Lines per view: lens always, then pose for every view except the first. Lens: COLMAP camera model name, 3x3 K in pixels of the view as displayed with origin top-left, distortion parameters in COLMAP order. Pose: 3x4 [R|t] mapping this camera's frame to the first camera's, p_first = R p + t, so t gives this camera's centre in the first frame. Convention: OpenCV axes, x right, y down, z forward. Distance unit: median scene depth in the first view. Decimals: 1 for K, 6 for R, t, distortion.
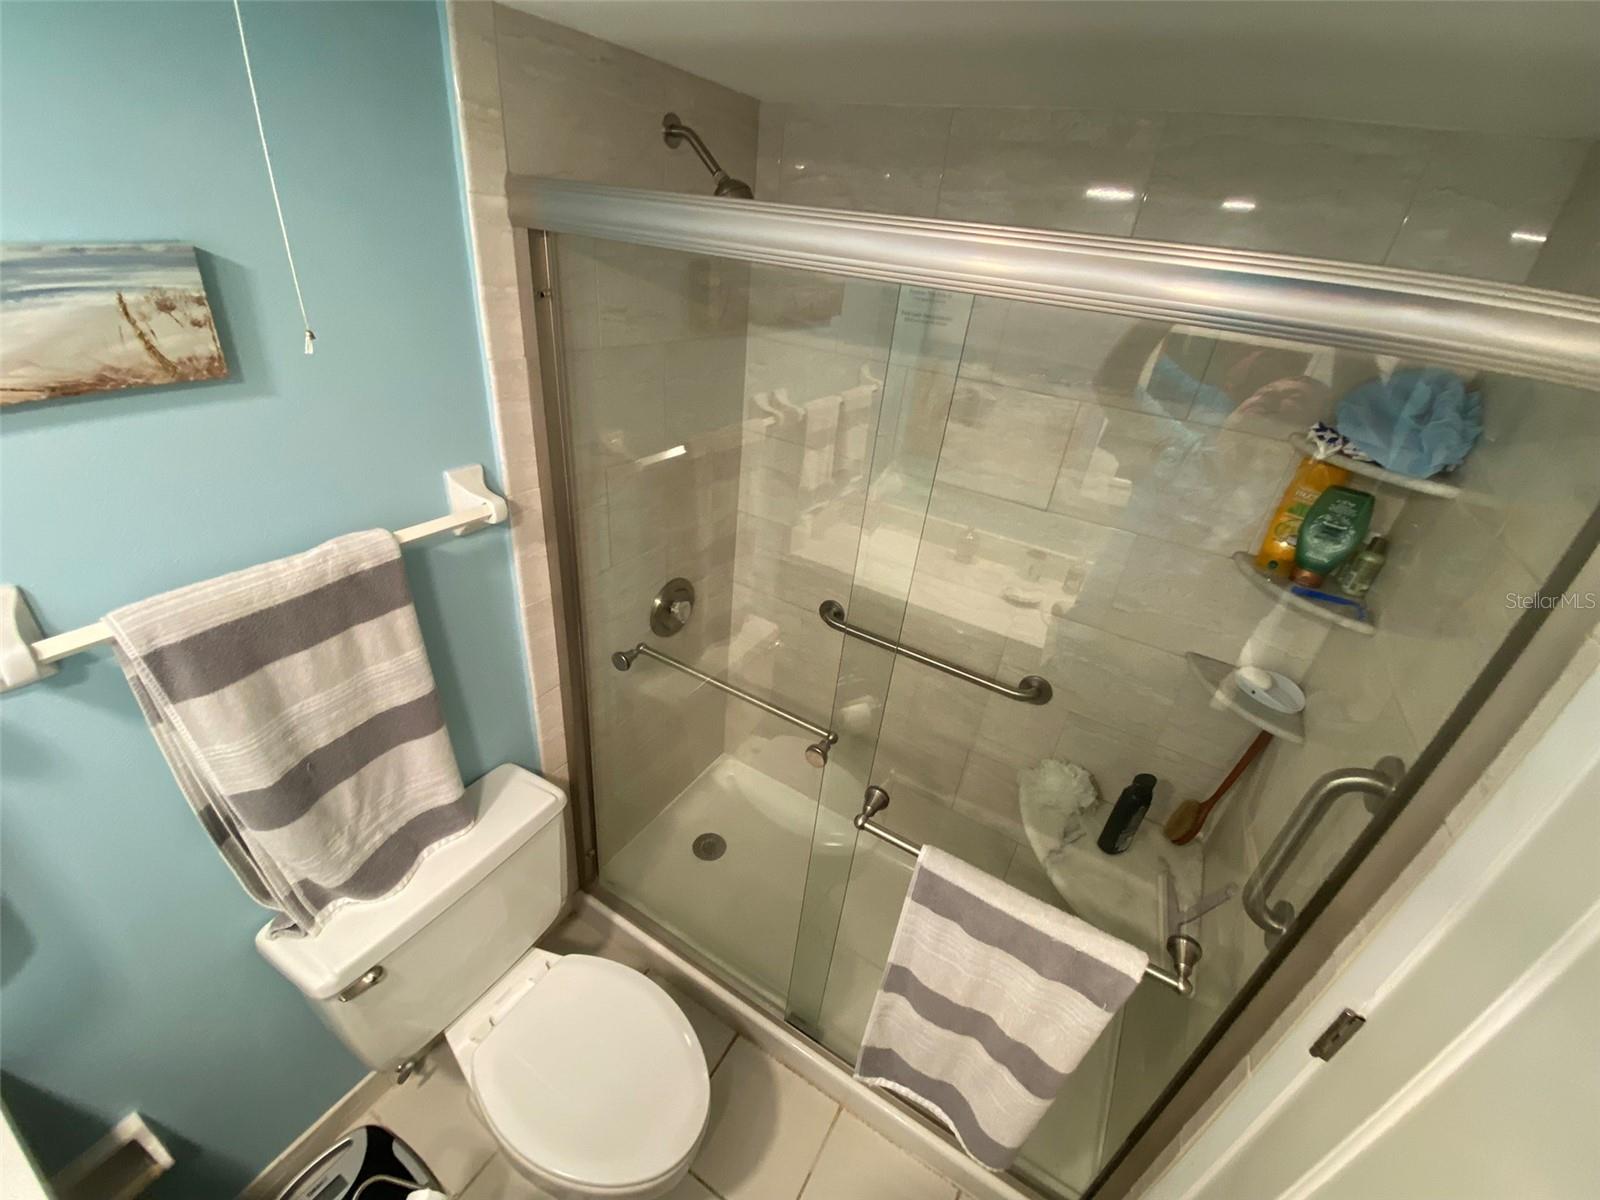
lens RADIAL K [[645.8, 0, 800.0], [0, 645.8, 600.0], [0, 0, 1]] dist [-0.012663, -0.000341]
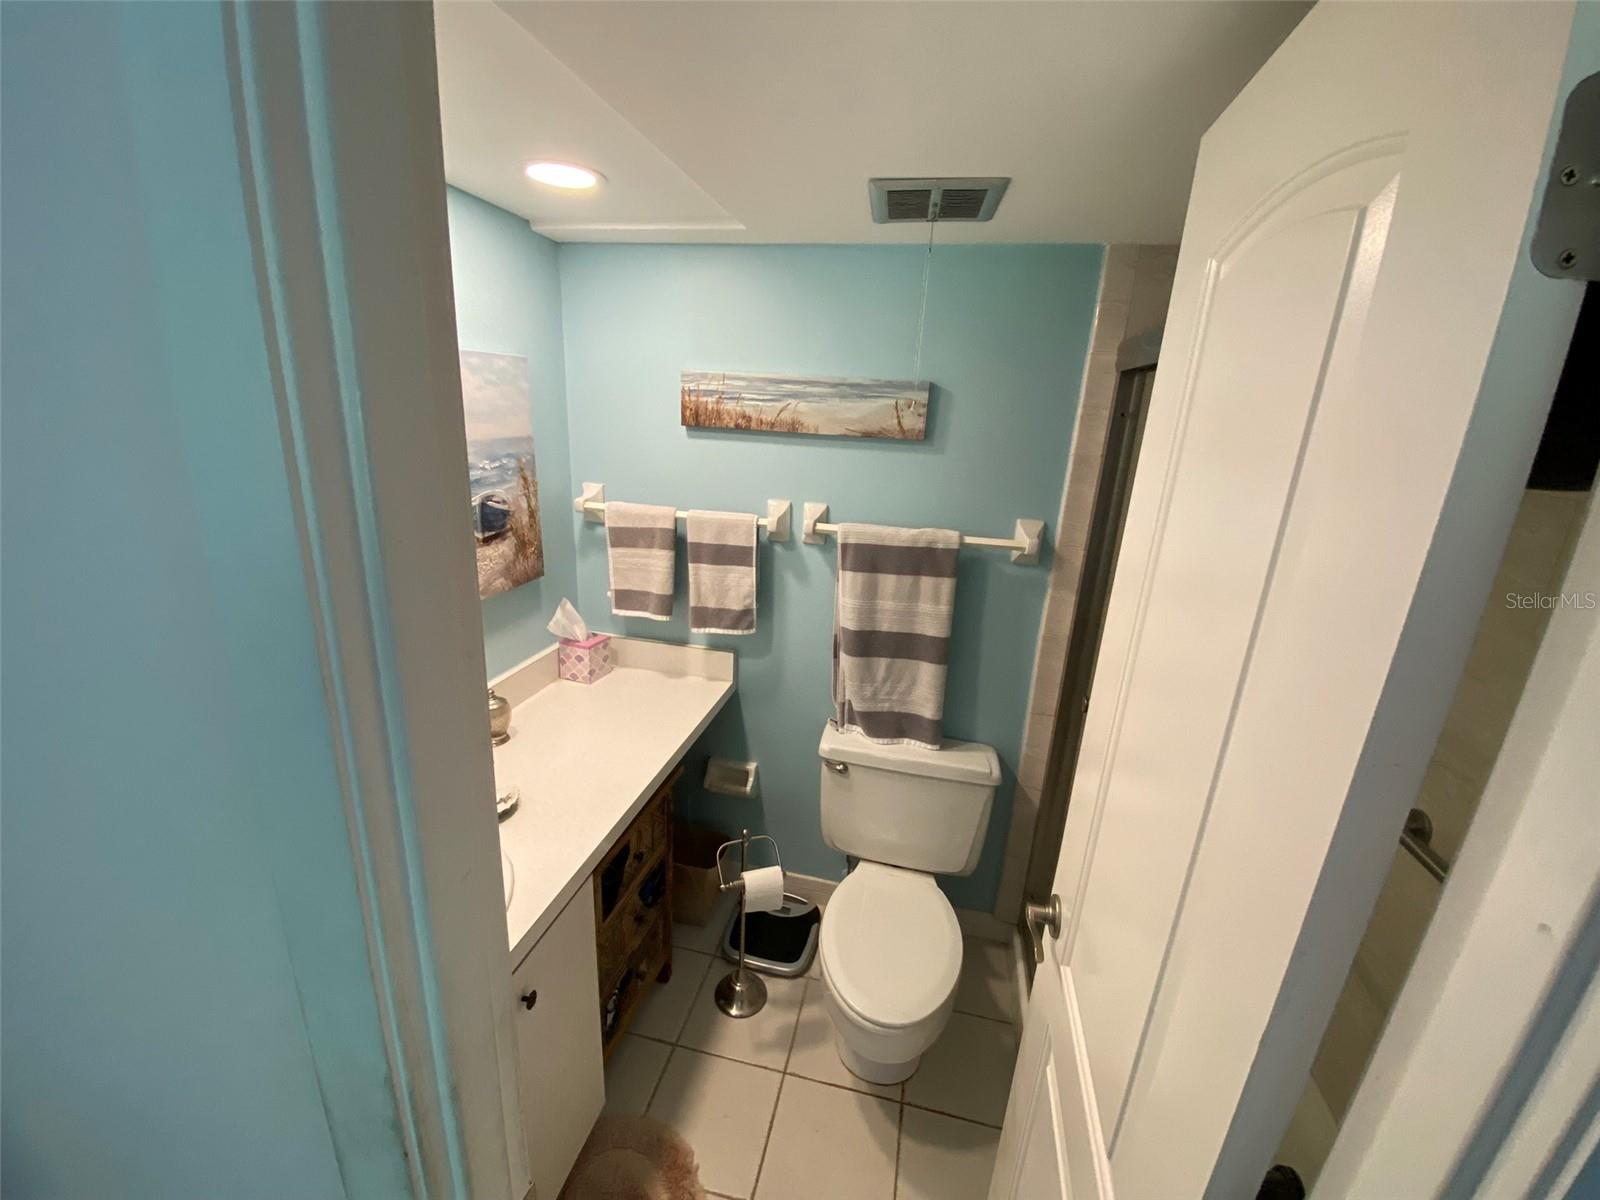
lens RADIAL K [[645.8, 0, 800.0], [0, 645.8, 600.0], [0, 0, 1]] dist [-0.012663, -0.000341]
pose [[0.301607, 0.208394, -0.930379, 0.924823], [-0.479145, 0.876775, 0.041060, 0.193761], [0.824289, 0.433403, 0.364293, 0.084464]]
